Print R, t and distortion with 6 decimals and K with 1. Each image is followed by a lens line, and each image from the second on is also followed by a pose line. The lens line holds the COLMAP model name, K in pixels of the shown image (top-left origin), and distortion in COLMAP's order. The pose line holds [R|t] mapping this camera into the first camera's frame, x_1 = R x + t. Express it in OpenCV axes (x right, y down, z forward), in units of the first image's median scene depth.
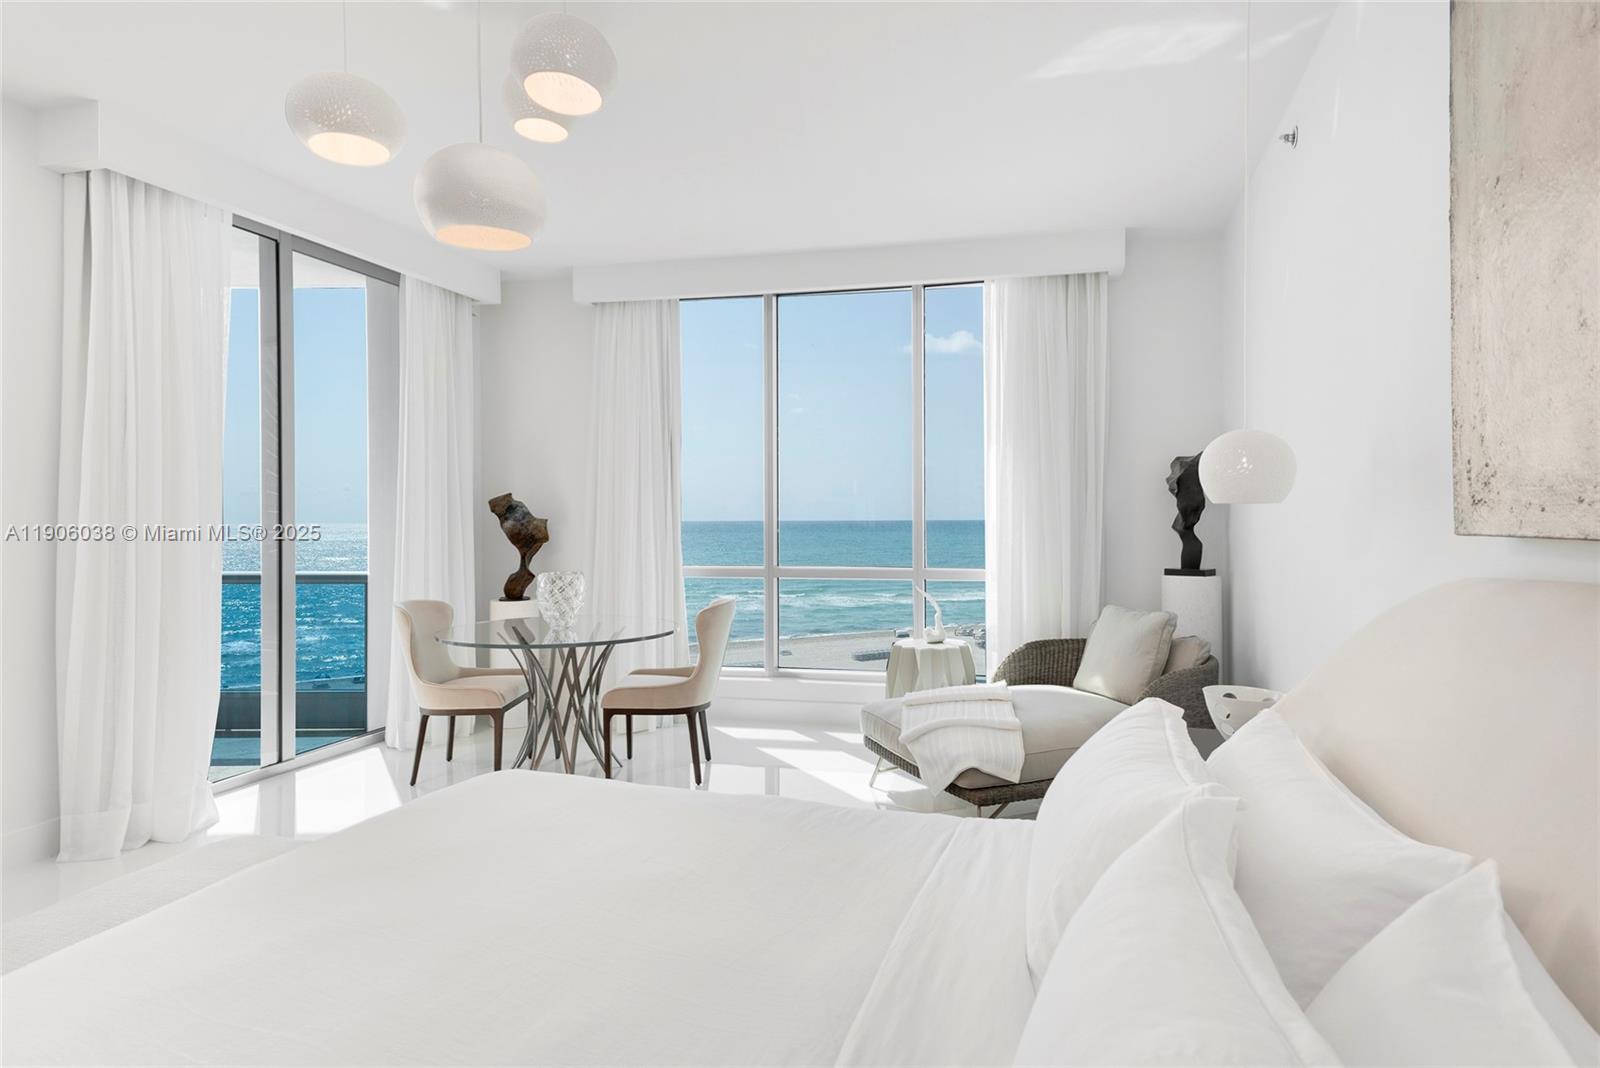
lens RADIAL K [[851.9, 0, 803.9], [0, 851.9, 513.1], [0, 0, 1]] dist [0.021121, 0.000186]
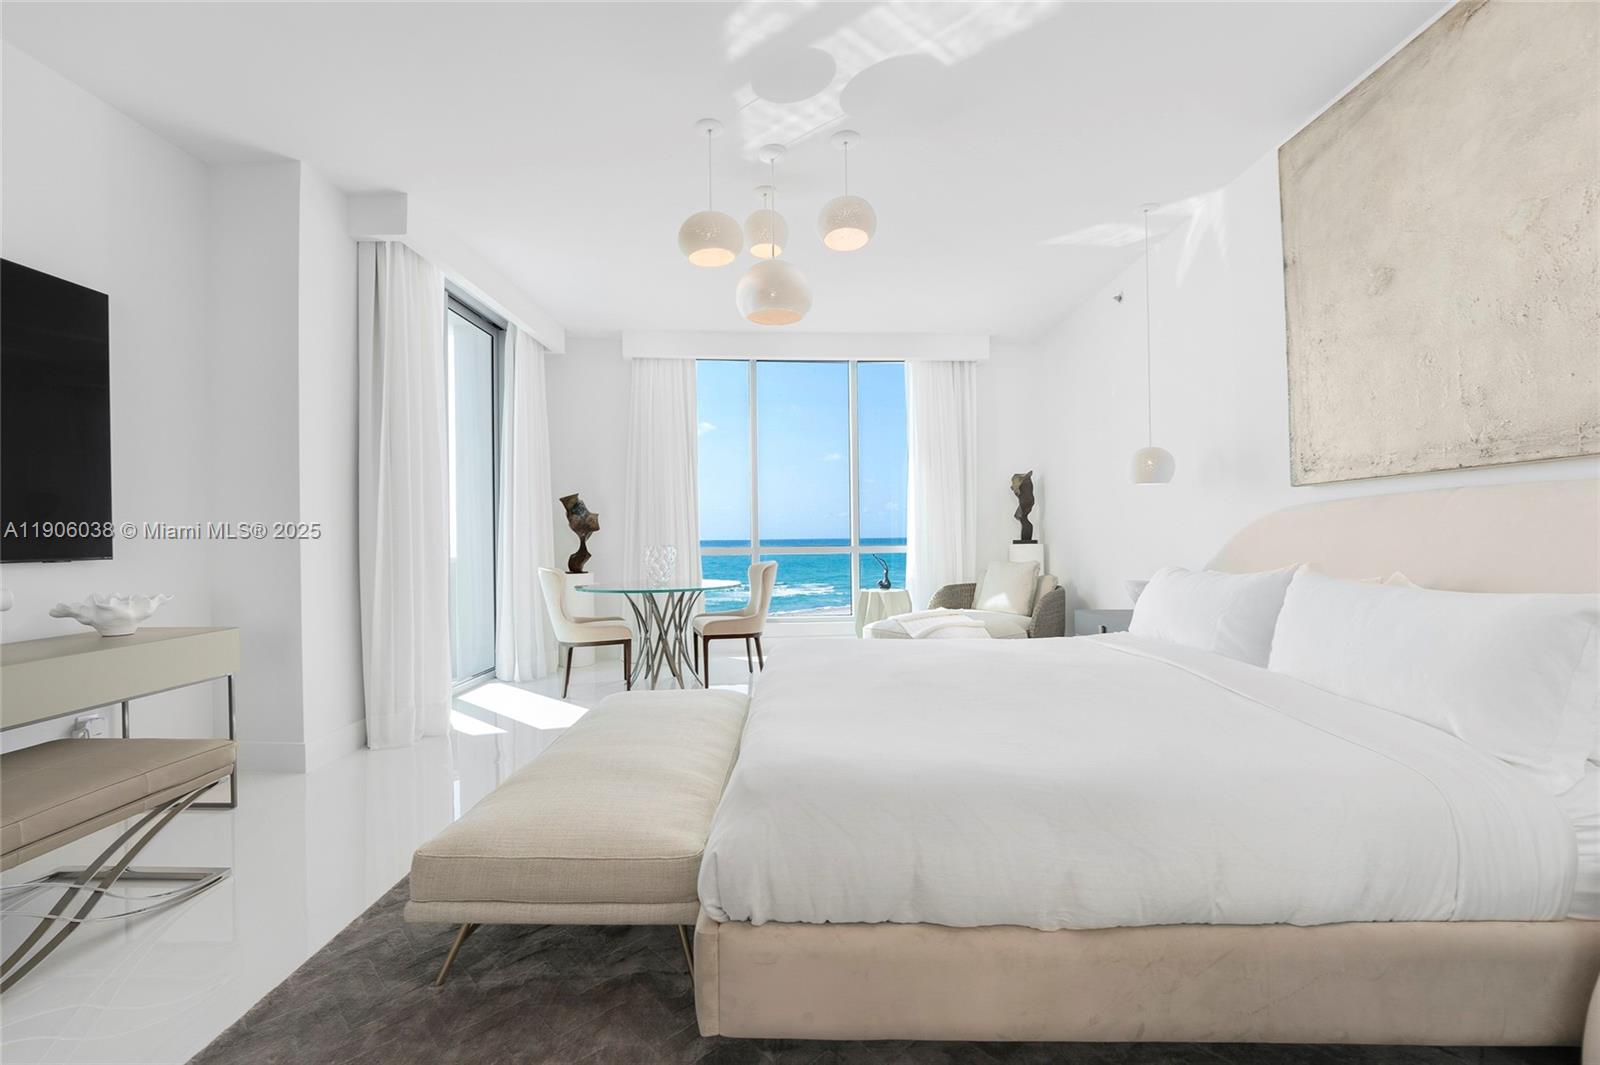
lens RADIAL K [[671.2, 0, 778.4], [0, 671.2, 534.3], [0, 0, 1]] dist [-0.003045, -0.000097]
pose [[0.960170, -0.007423, 0.279317, -0.386697], [0.007858, 0.999969, -0.000436, 0.050950], [-0.279305, 0.002614, 0.960199, -0.130166]]
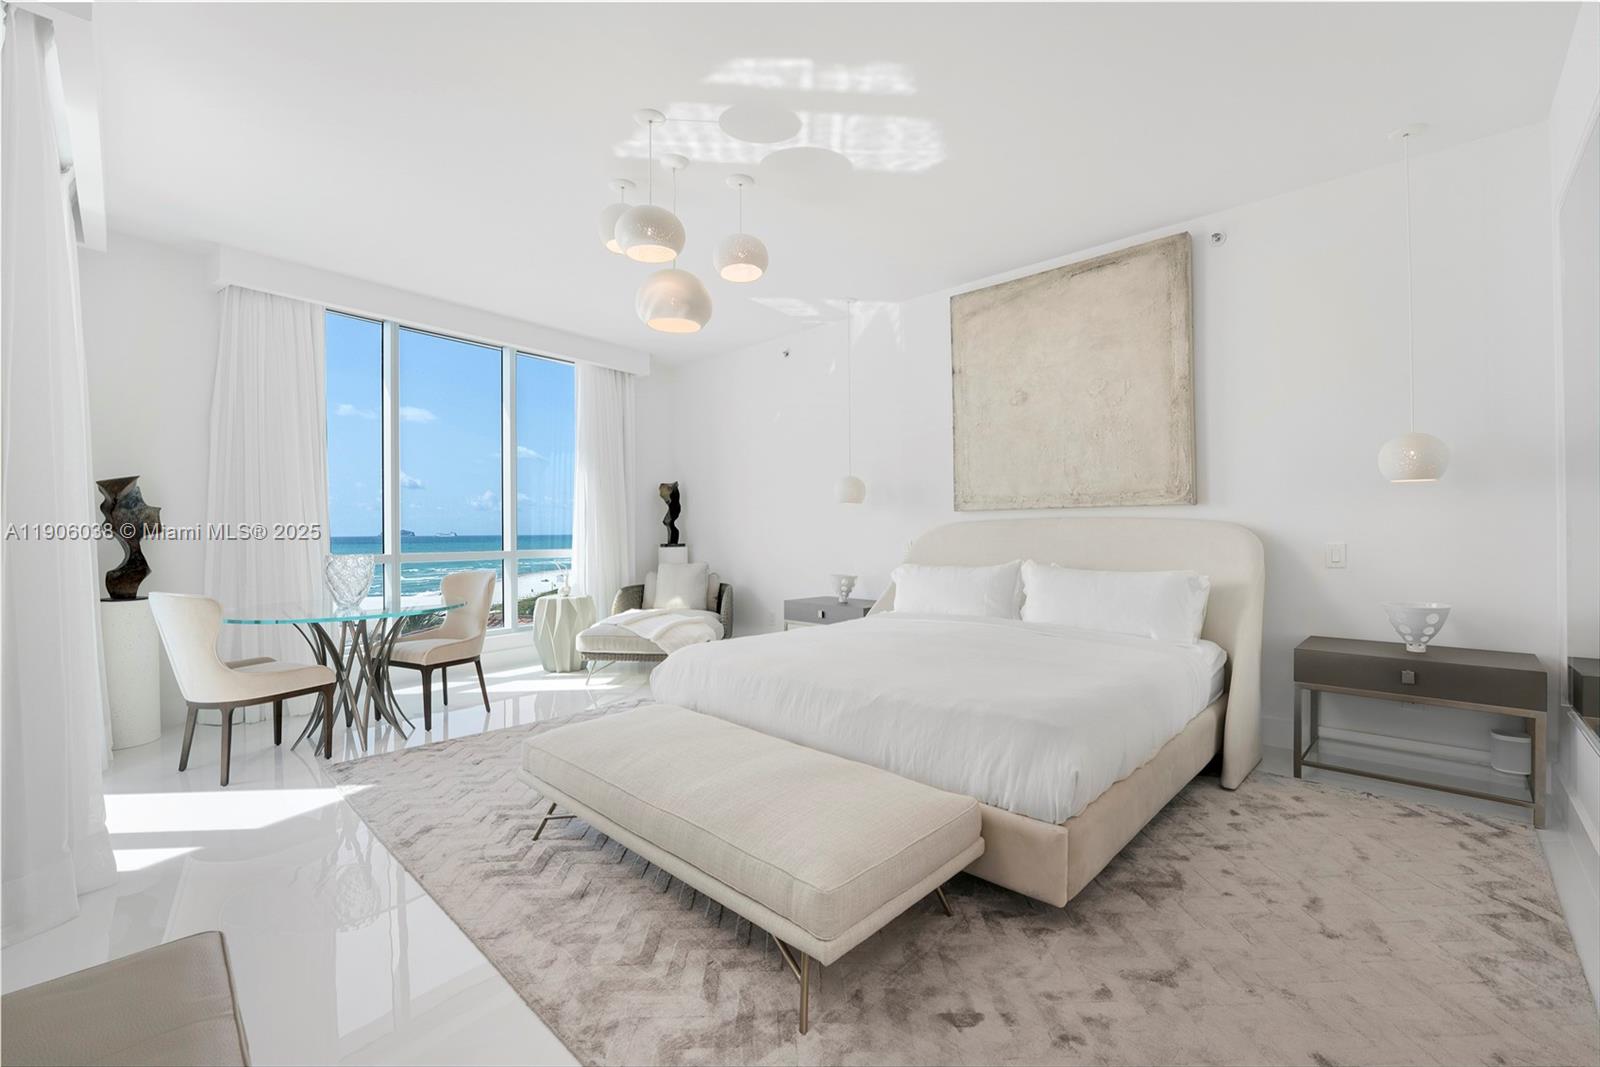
lens RADIAL K [[674.3, 0, 800.0], [0, 674.3, 533.5], [0, 0, 1]] dist [-0.015354, -0.000065]
pose [[0.435306, -0.003905, 0.900274, -0.759548], [0.001913, 0.999992, 0.003412, 0.038804], [-0.900280, 0.000237, 0.435310, 0.112875]]
